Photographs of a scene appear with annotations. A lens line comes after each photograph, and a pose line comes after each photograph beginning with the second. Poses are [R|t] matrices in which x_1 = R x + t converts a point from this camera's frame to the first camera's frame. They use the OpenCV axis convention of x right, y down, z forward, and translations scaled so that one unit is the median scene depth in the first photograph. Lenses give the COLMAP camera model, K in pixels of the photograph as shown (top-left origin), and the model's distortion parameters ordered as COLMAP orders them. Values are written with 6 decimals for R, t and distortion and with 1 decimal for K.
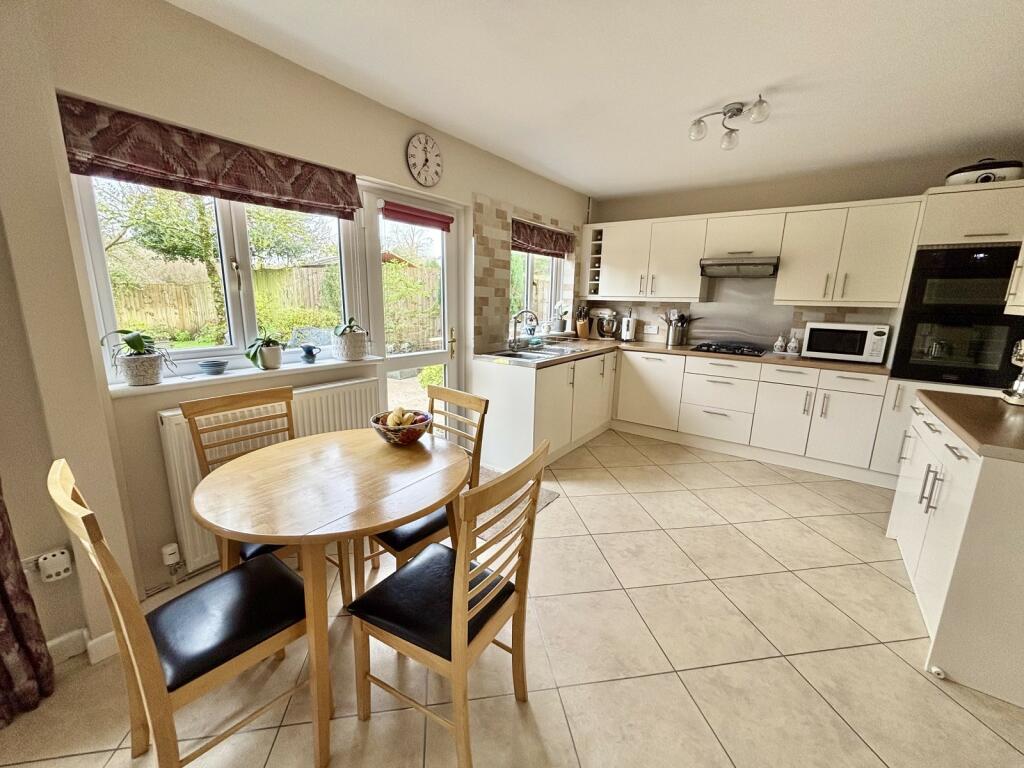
lens RADIAL K [[412.6, 0, 505.1], [0, 412.6, 387.5], [0, 0, 1]] dist [-0.004906, 0.001658]
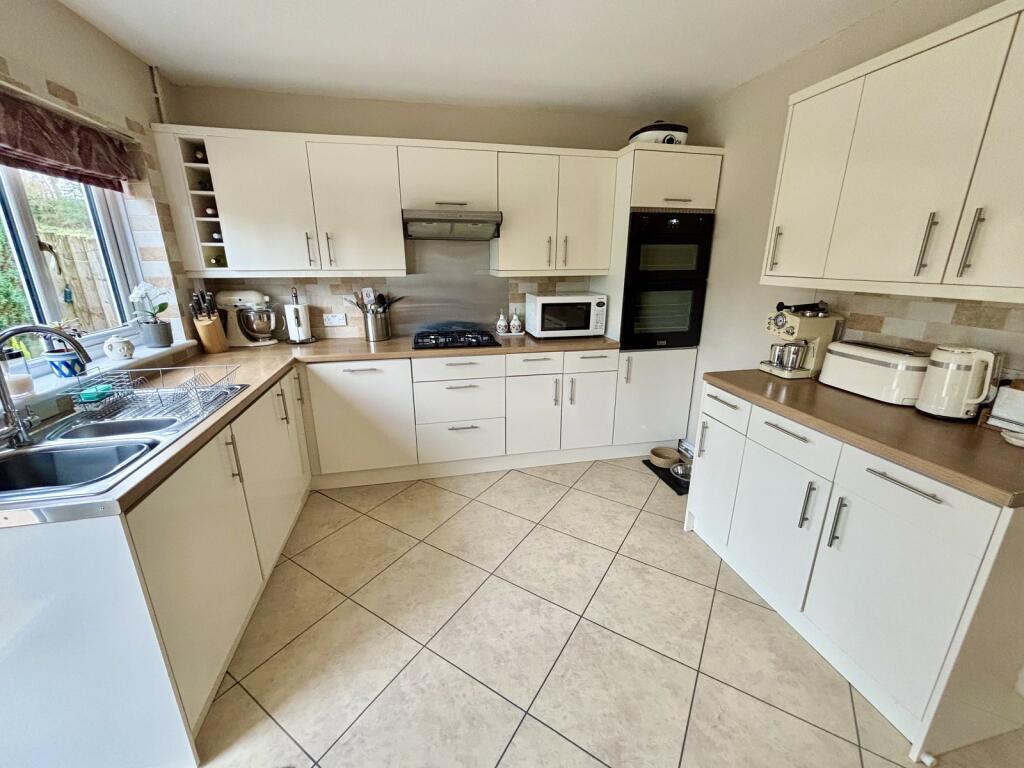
lens RADIAL K [[412.6, 0, 509.7], [0, 412.6, 384.9], [0, 0, 1]] dist [-0.004906, 0.001658]
pose [[0.658001, -0.234132, 0.715693, 0.060959], [0.176909, 0.971898, 0.155299, -0.123282], [-0.731941, 0.024426, 0.680930, 0.477399]]
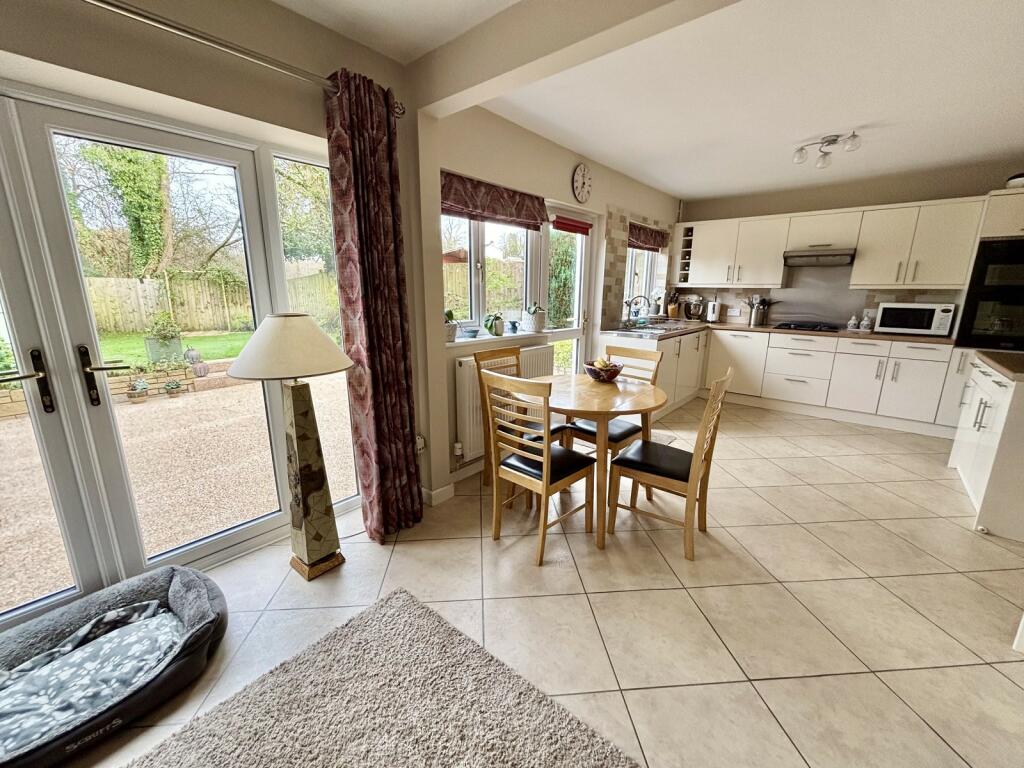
lens RADIAL K [[412.6, 0, 506.1], [0, 412.6, 386.9], [0, 0, 1]] dist [-0.004906, 0.001658]
pose [[0.996745, 0.004272, -0.080505, -0.256281], [-0.002854, 0.999839, 0.017714, 0.068998], [0.080568, -0.017427, 0.996597, -0.286615]]
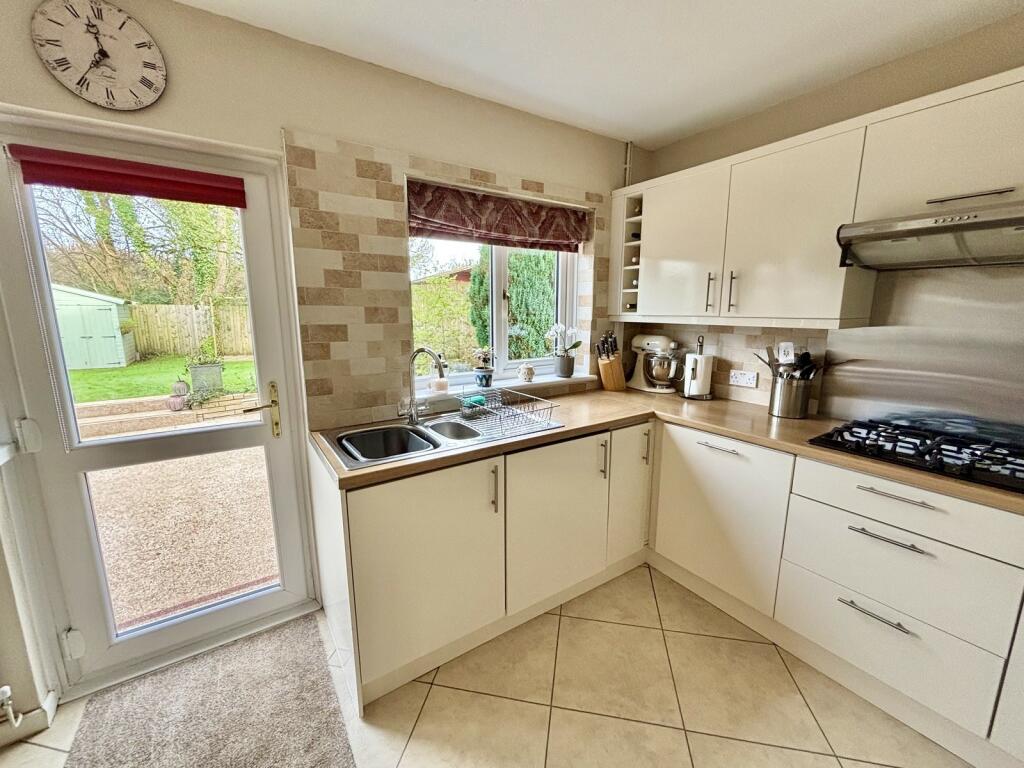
lens RADIAL K [[412.6, 0, 510.0], [0, 412.6, 383.4], [0, 0, 1]] dist [-0.004906, 0.001658]
pose [[0.939561, 0.041201, -0.339892, 0.340495], [-0.055812, 0.997885, -0.033321, -0.134292], [0.337801, 0.050277, 0.939874, 0.560824]]
